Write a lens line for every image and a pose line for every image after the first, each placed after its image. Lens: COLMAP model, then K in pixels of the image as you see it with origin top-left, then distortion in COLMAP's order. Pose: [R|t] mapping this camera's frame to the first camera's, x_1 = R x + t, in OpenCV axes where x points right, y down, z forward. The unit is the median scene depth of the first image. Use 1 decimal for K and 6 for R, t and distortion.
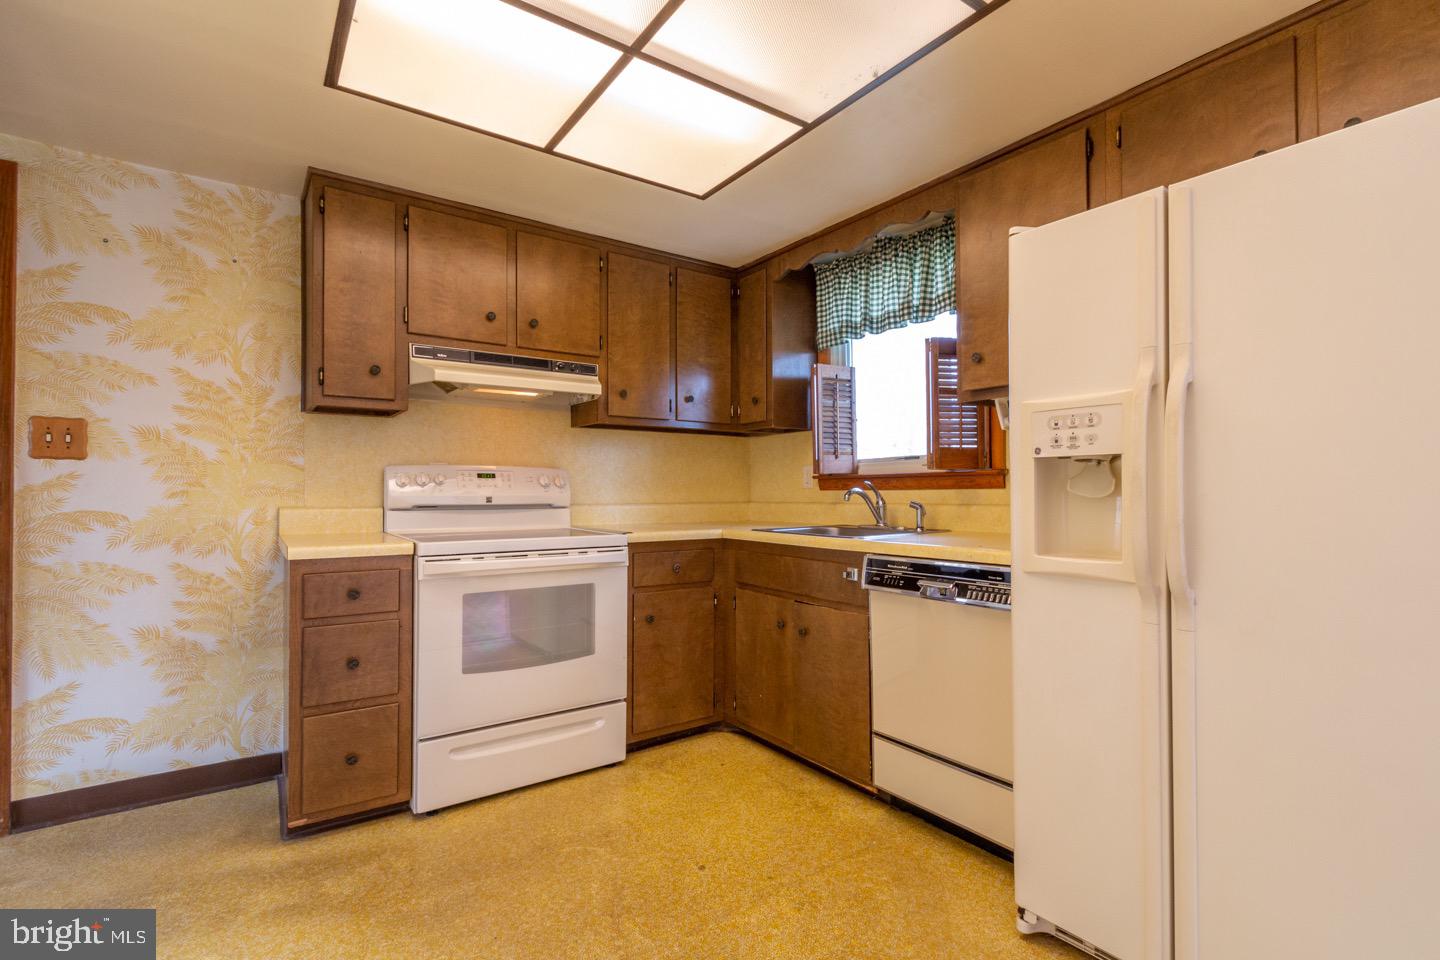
lens RADIAL K [[680.9, 0, 740.0], [0, 680.9, 496.1], [0, 0, 1]] dist [0.007953, 0.000037]
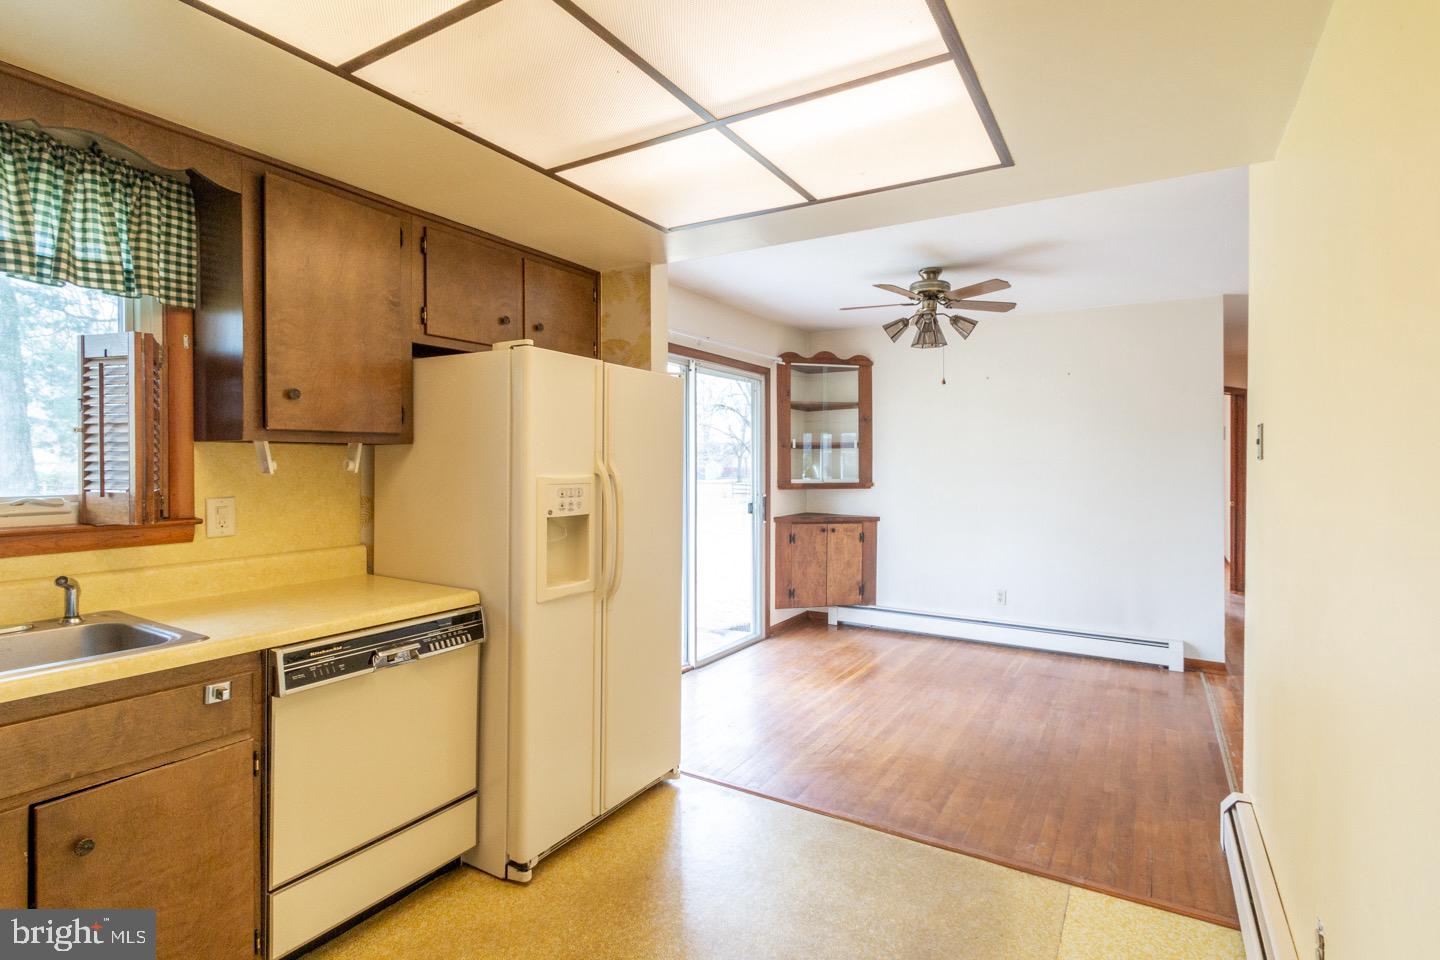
lens RADIAL K [[699.5, 0, 727.8], [0, 699.5, 465.2], [0, 0, 1]] dist [0.002816, -0.006673]
pose [[-0.400939, 0.001260, 0.916104, -0.615276], [0.005323, 0.999985, 0.000954, -0.098517], [-0.916089, 0.005259, -0.400940, 0.754953]]
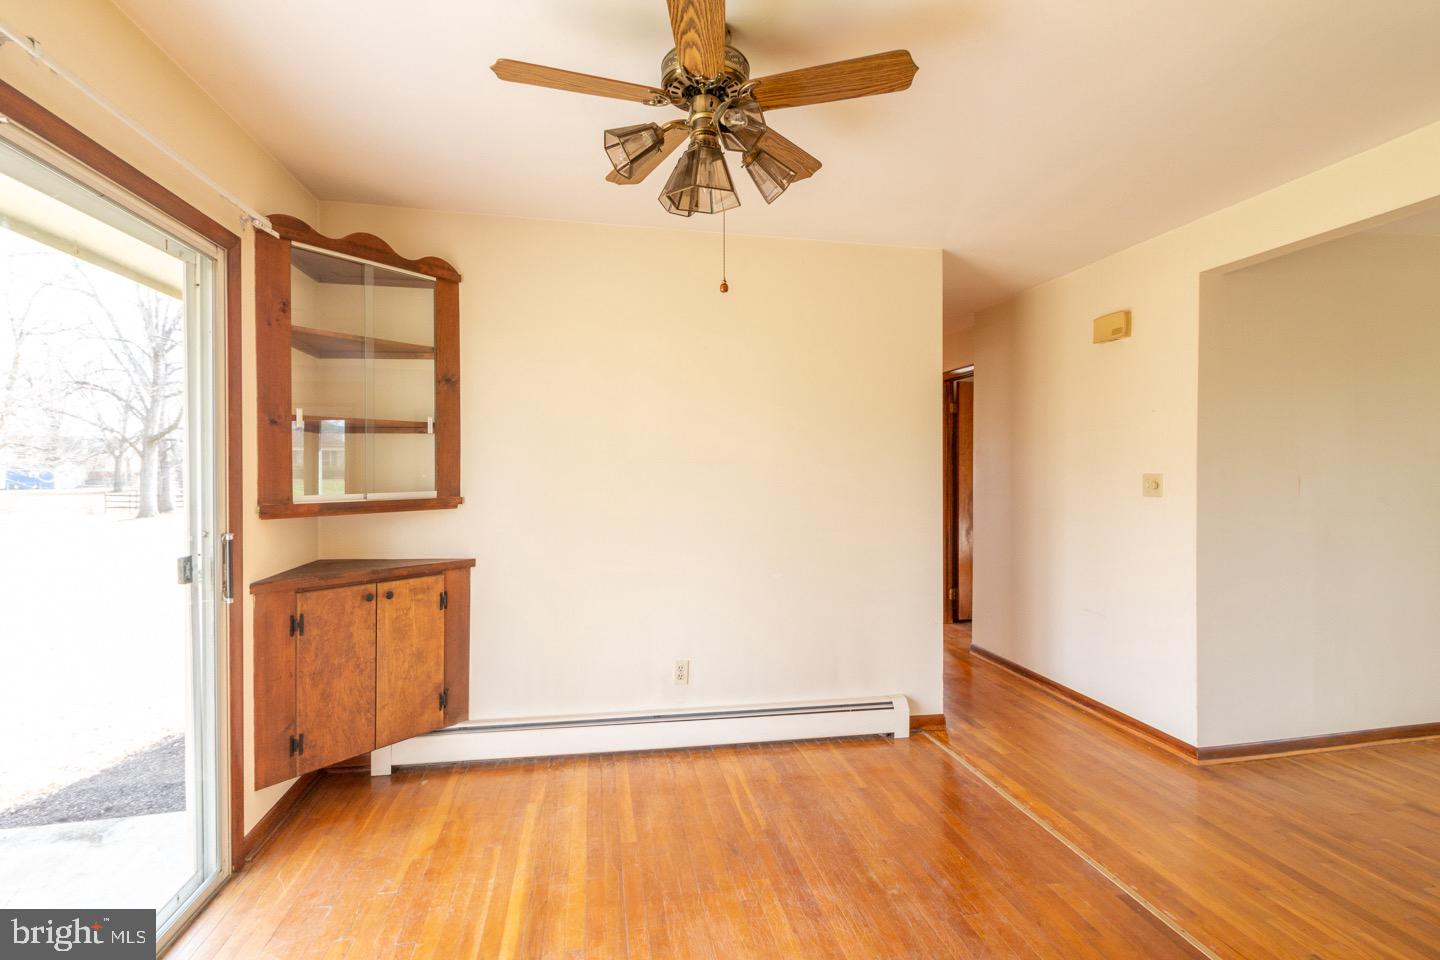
lens RADIAL K [[702.7, 0, 723.3], [0, 702.7, 472.3], [0, 0, 1]] dist [0.000440, -0.000510]
pose [[-0.909191, -0.000587, 0.416378, 0.297592], [0.004172, 0.999936, 0.010518, -0.092963], [-0.416358, 0.011300, -0.909131, 0.368631]]
